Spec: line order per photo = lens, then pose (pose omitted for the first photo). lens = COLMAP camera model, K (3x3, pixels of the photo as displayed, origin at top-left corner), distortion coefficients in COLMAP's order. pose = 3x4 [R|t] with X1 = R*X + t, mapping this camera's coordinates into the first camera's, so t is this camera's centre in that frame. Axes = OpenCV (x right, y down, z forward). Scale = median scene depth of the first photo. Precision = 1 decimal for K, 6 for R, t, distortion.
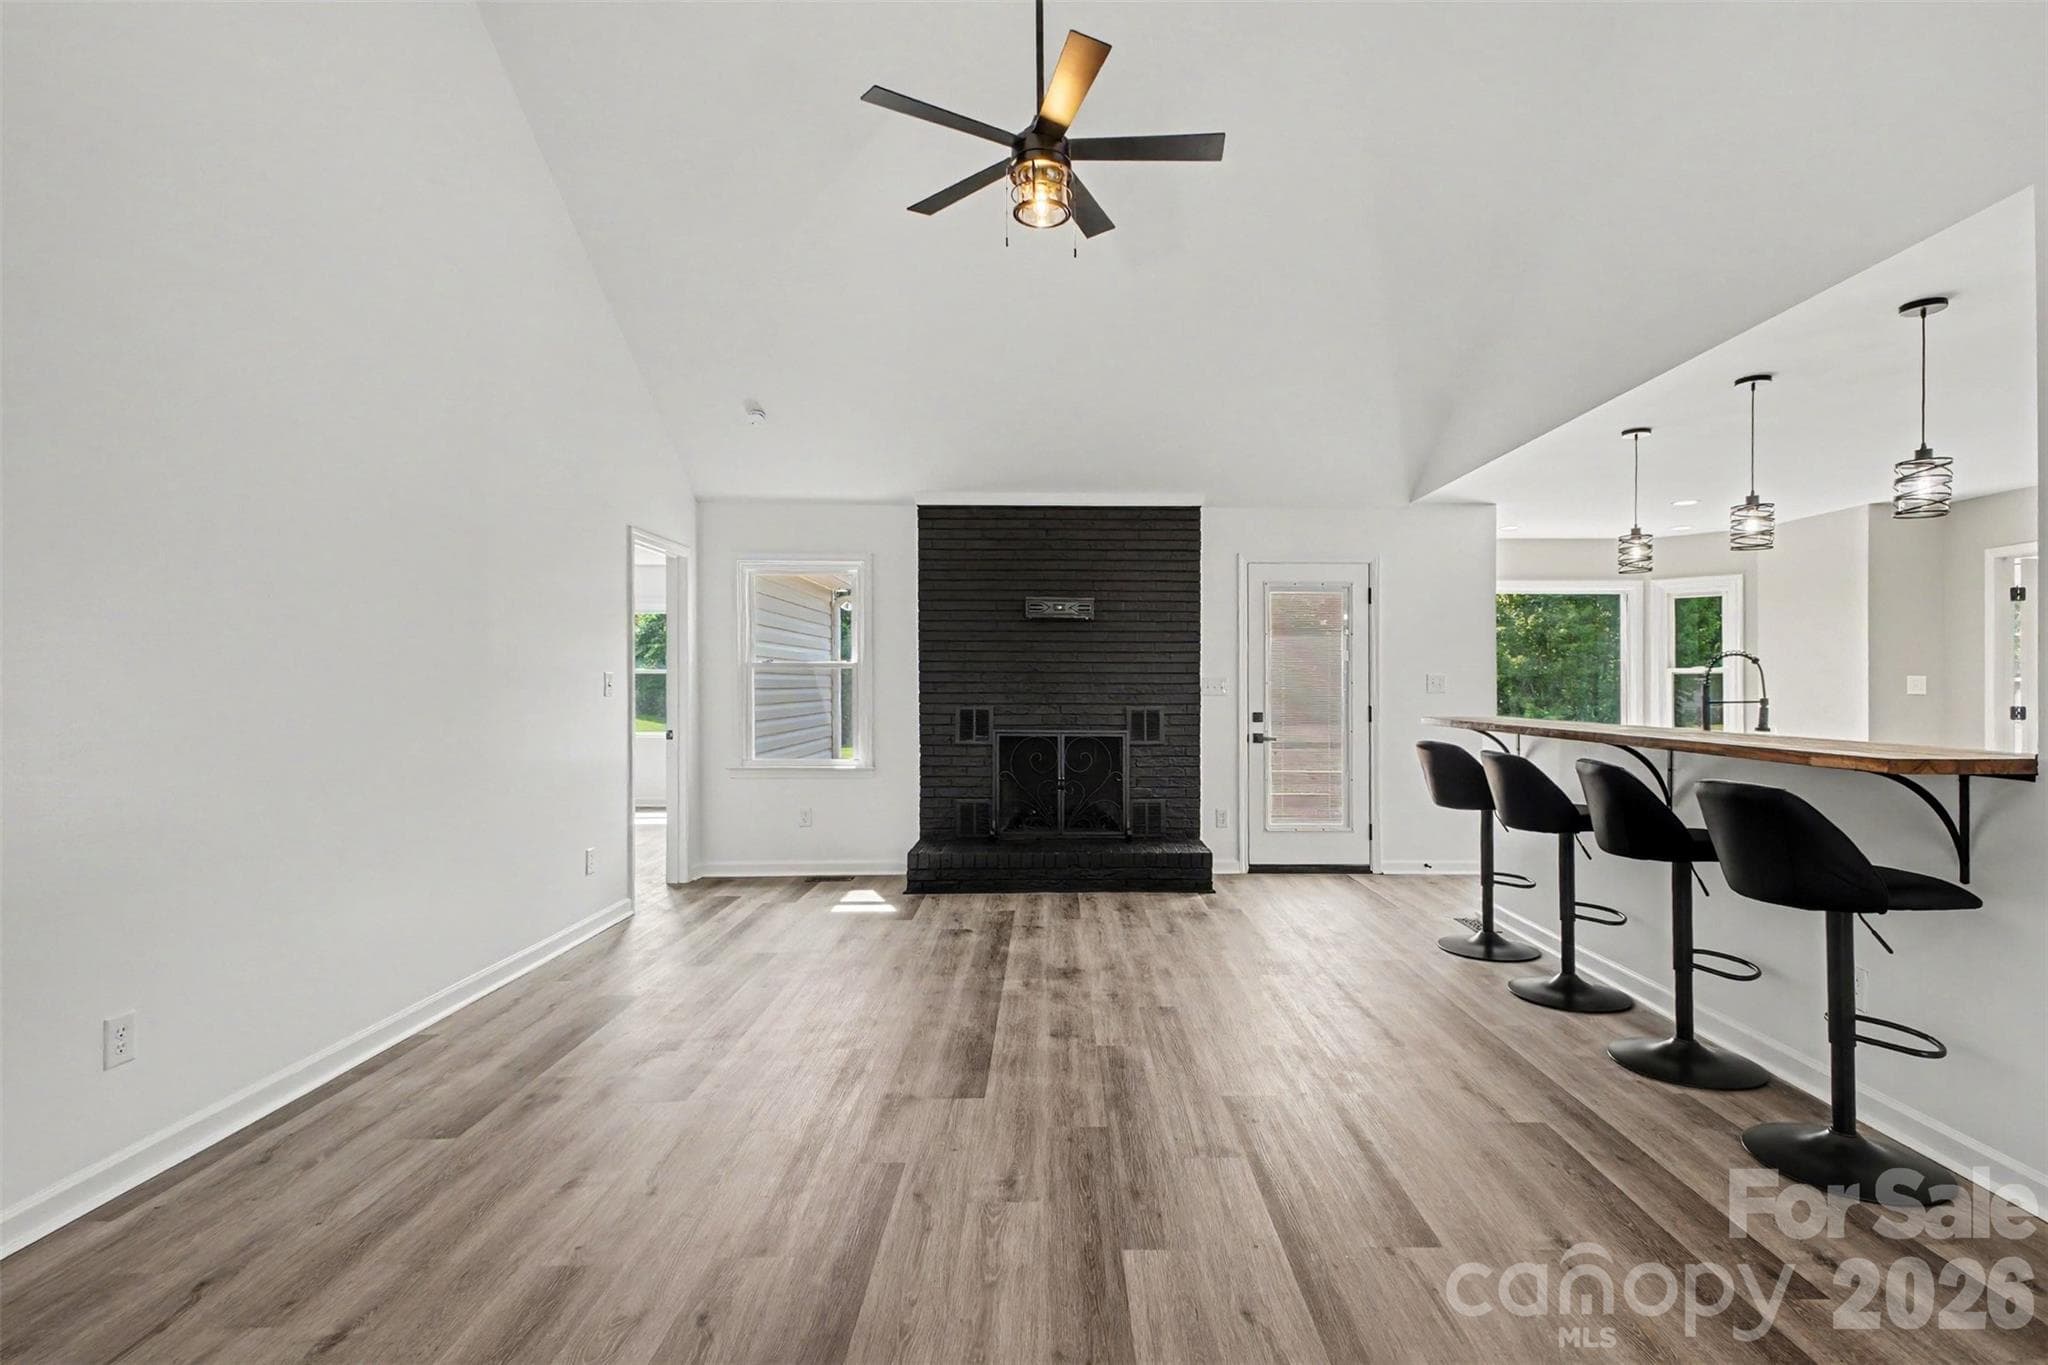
lens RADIAL K [[972.9, 0, 1084.0], [0, 972.9, 686.4], [0, 0, 1]] dist [0.034276, -0.001979]
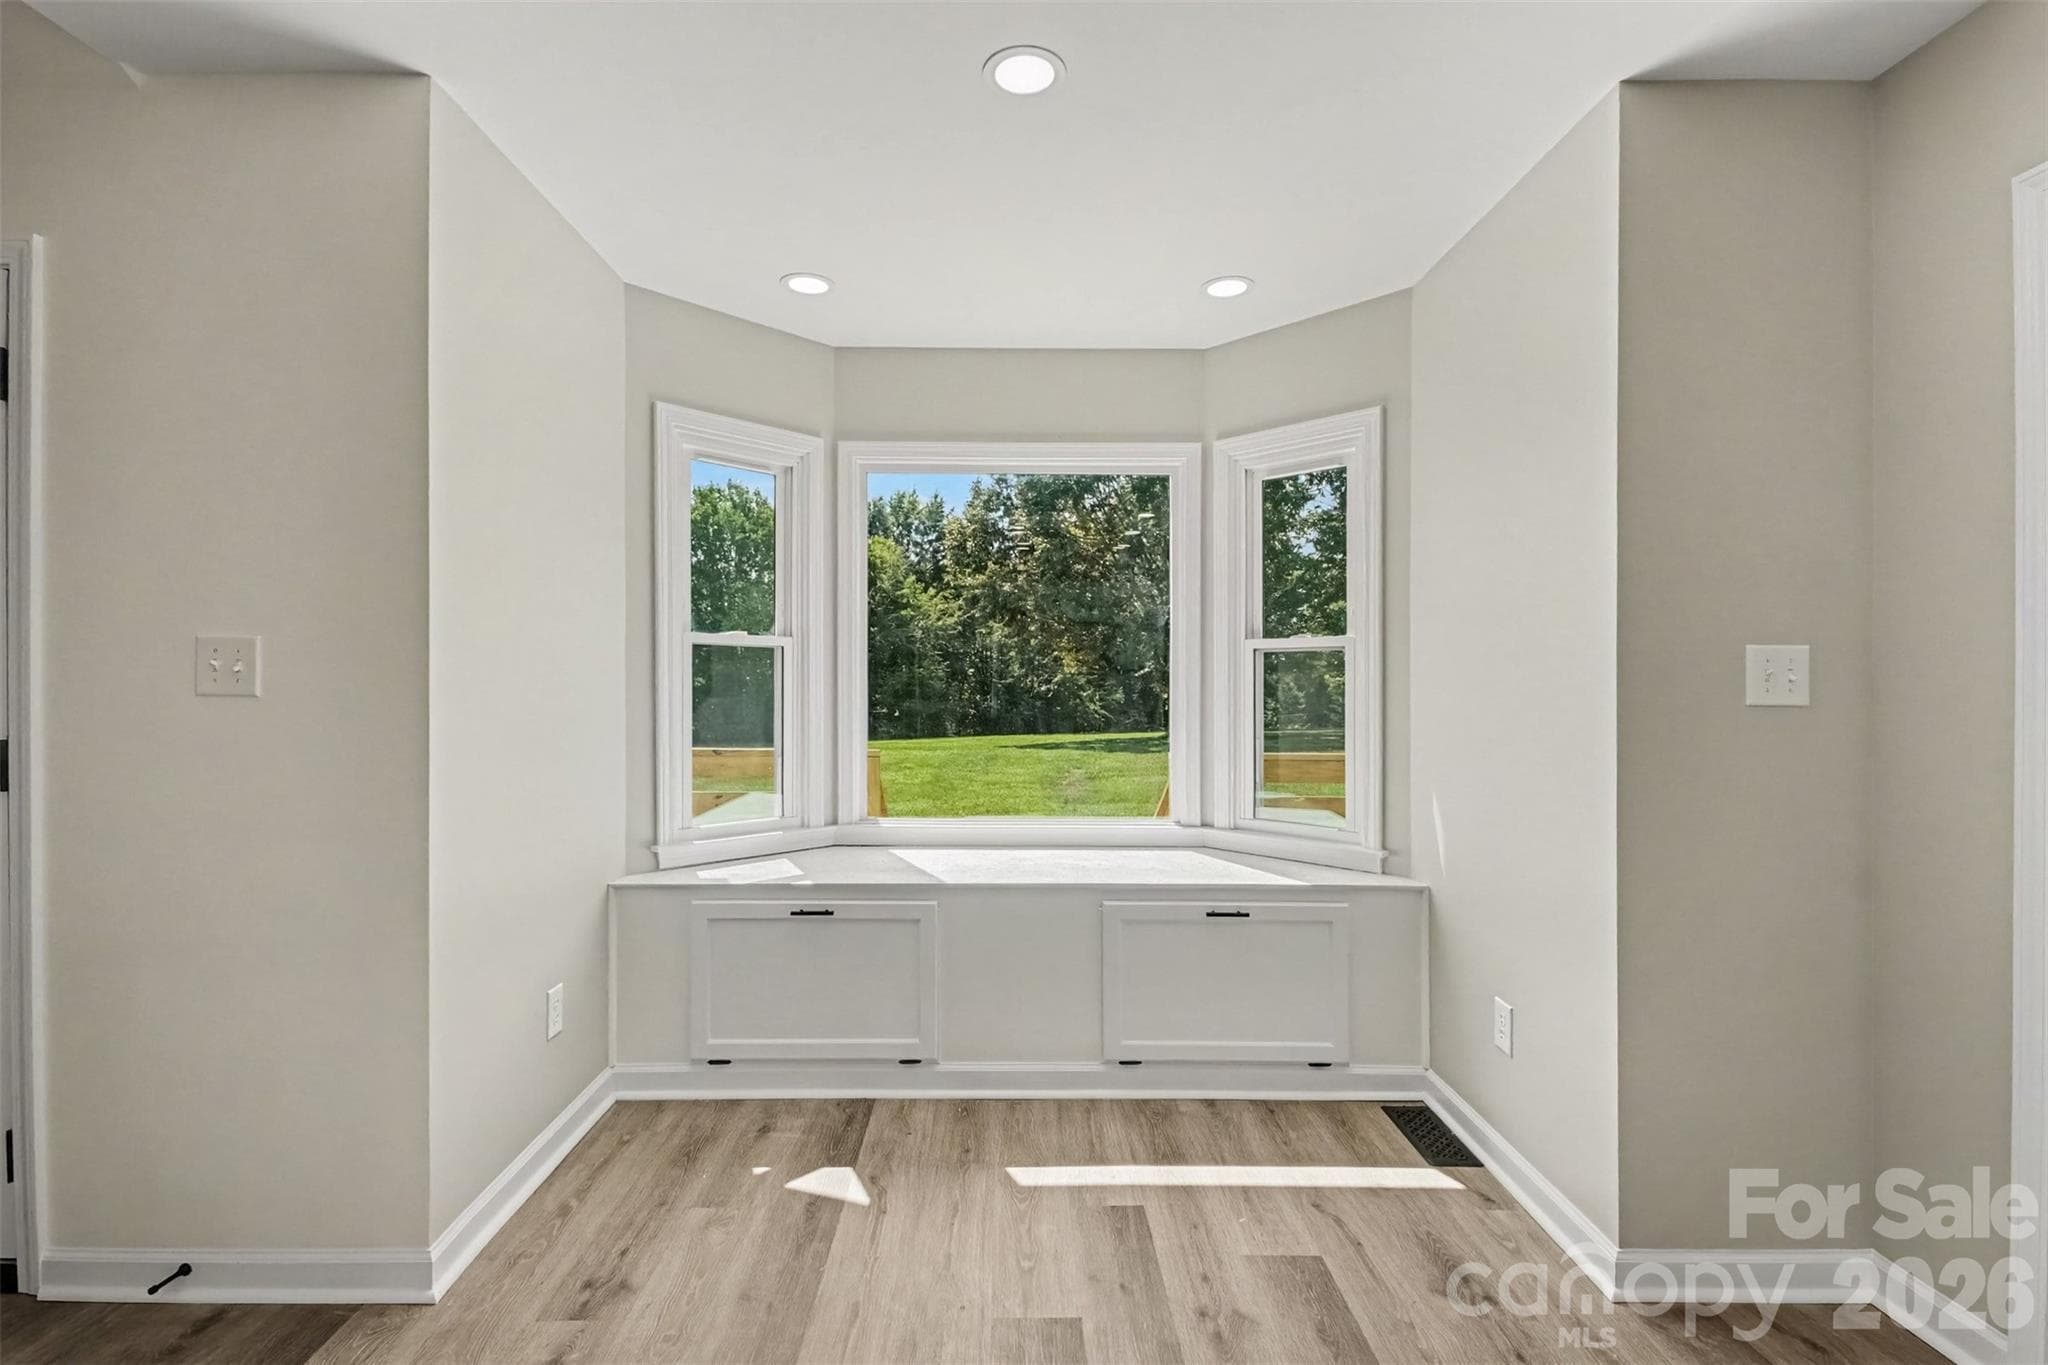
lens RADIAL K [[972.9, 0, 1029.5], [0, 972.9, 673.6], [0, 0, 1]] dist [0.034276, -0.001979]
pose [[0.999967, 0.003070, -0.007577, 0.636430], [-0.003148, 0.999941, -0.010383, 0.001739], [0.007545, 0.010406, 0.999917, 0.722463]]
